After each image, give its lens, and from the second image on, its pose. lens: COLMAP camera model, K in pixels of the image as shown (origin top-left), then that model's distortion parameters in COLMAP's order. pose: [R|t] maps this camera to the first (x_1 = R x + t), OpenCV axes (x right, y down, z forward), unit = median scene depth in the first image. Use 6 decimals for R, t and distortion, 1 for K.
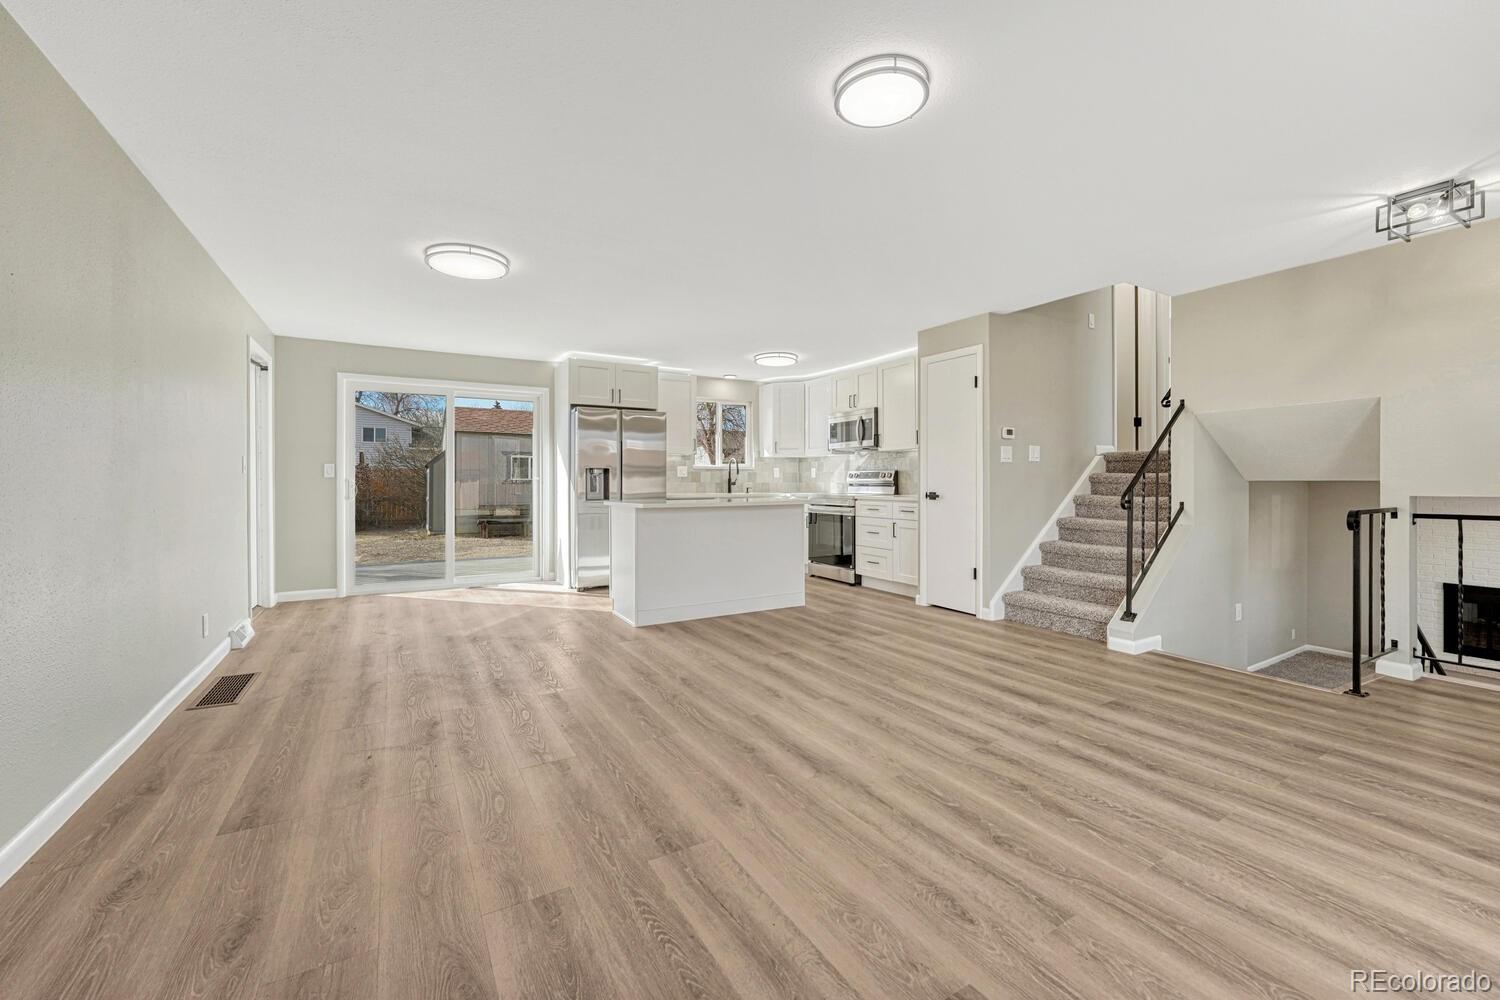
lens RADIAL K [[596.1, 0, 749.2], [0, 596.1, 484.4], [0, 0, 1]] dist [0.019769, 0.000074]
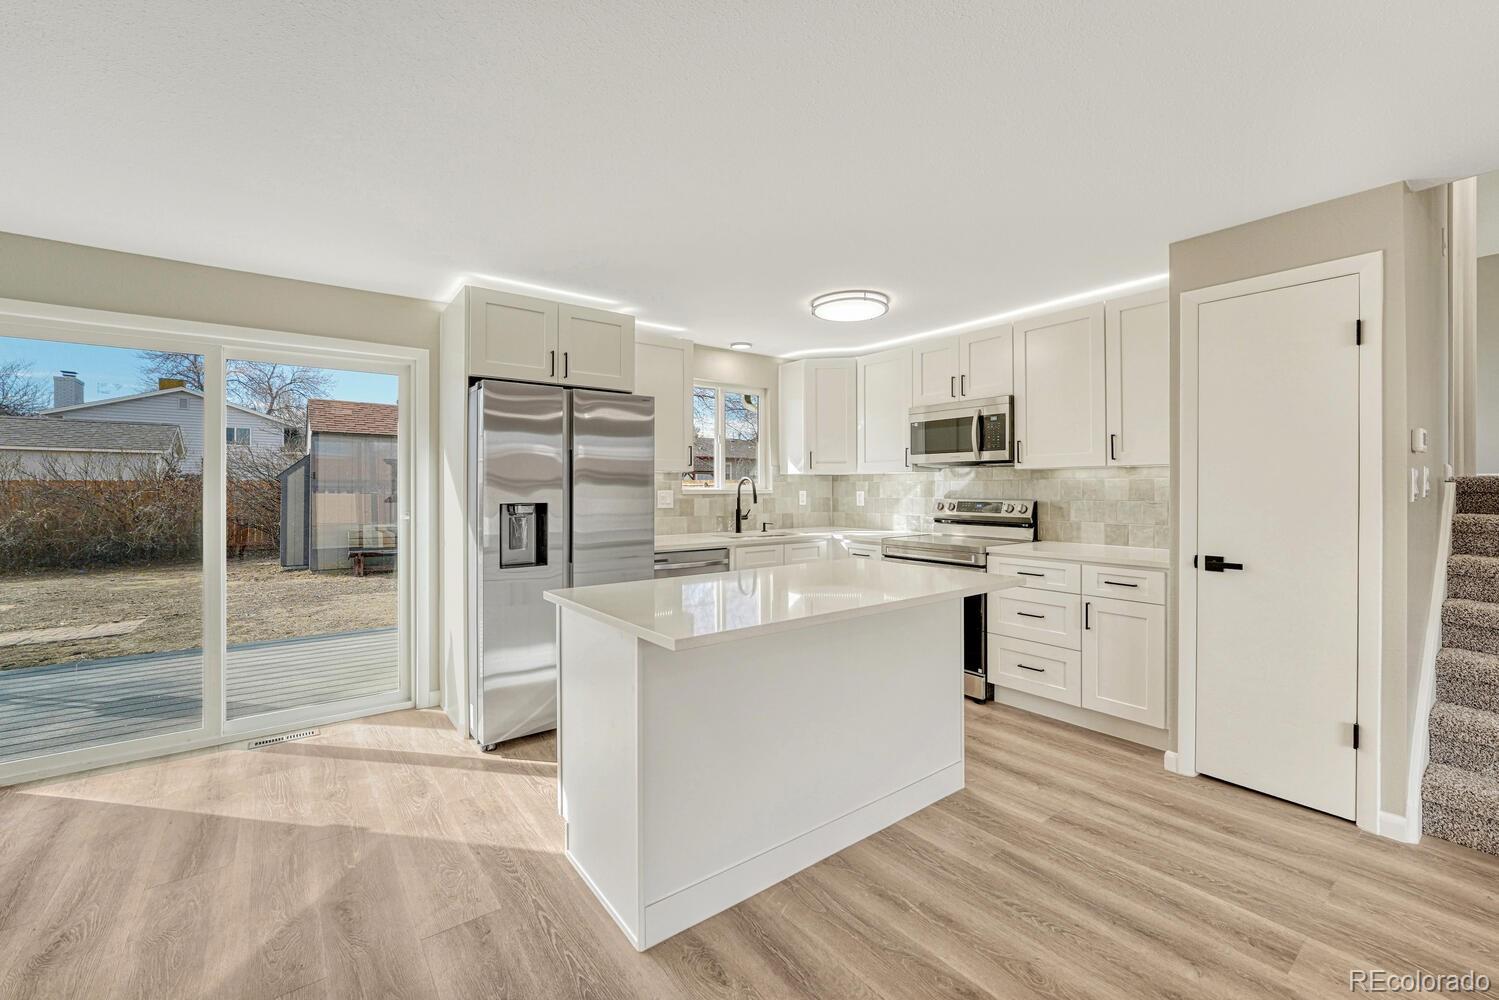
lens RADIAL K [[609.2, 0, 749.0], [0, 609.2, 487.4], [0, 0, 1]] dist [-0.000087, -0.000051]
pose [[0.992833, -0.000880, 0.119507, -0.115060], [0.001538, 0.999984, -0.005410, -0.034318], [-0.119500, 0.005555, 0.992819, 0.423087]]
